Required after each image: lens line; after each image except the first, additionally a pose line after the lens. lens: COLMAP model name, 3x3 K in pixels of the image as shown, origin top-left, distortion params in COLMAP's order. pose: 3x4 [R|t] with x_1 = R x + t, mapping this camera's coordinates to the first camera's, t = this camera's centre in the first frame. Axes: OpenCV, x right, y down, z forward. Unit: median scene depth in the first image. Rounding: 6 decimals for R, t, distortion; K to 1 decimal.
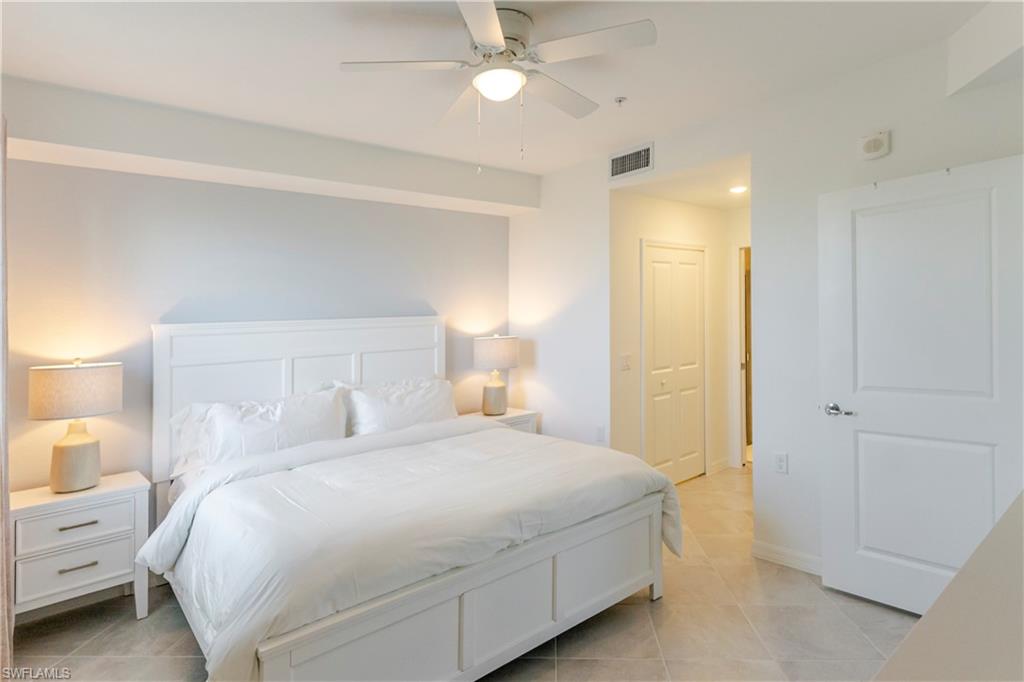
lens RADIAL K [[544.5, 0, 513.7], [0, 544.5, 336.1], [0, 0, 1]] dist [-0.004172, 0.001505]
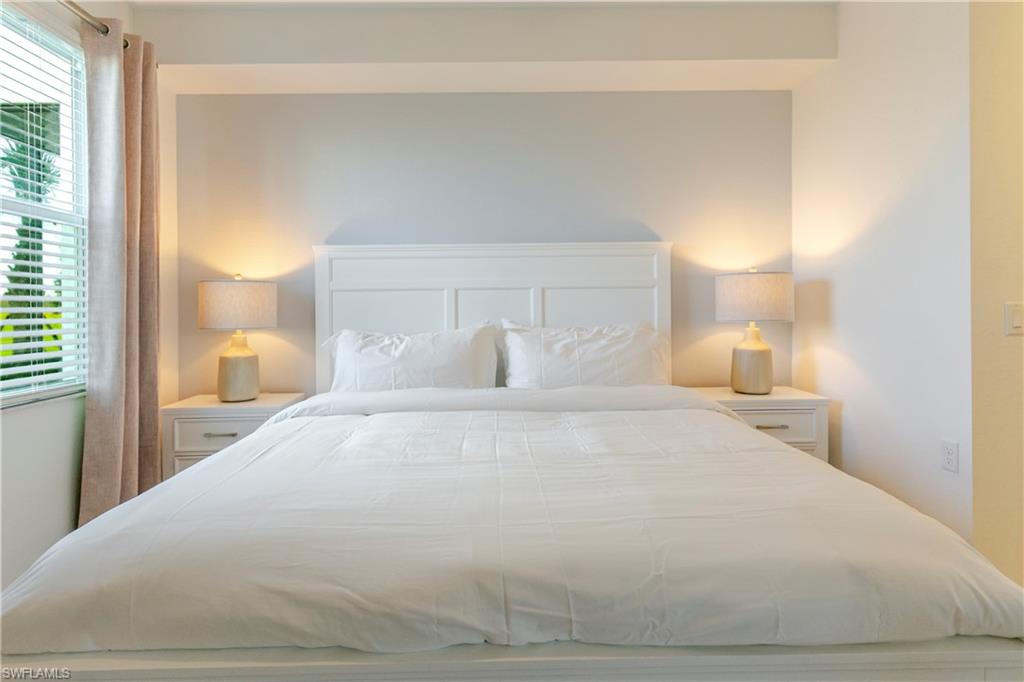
lens RADIAL K [[544.5, 0, 491.6], [0, 544.5, 299.5], [0, 0, 1]] dist [-0.004172, 0.001505]
pose [[0.775175, 0.026856, -0.631175, 0.169396], [-0.034434, 0.999407, 0.000233, 0.055071], [0.630807, 0.021553, 0.775640, 0.381624]]
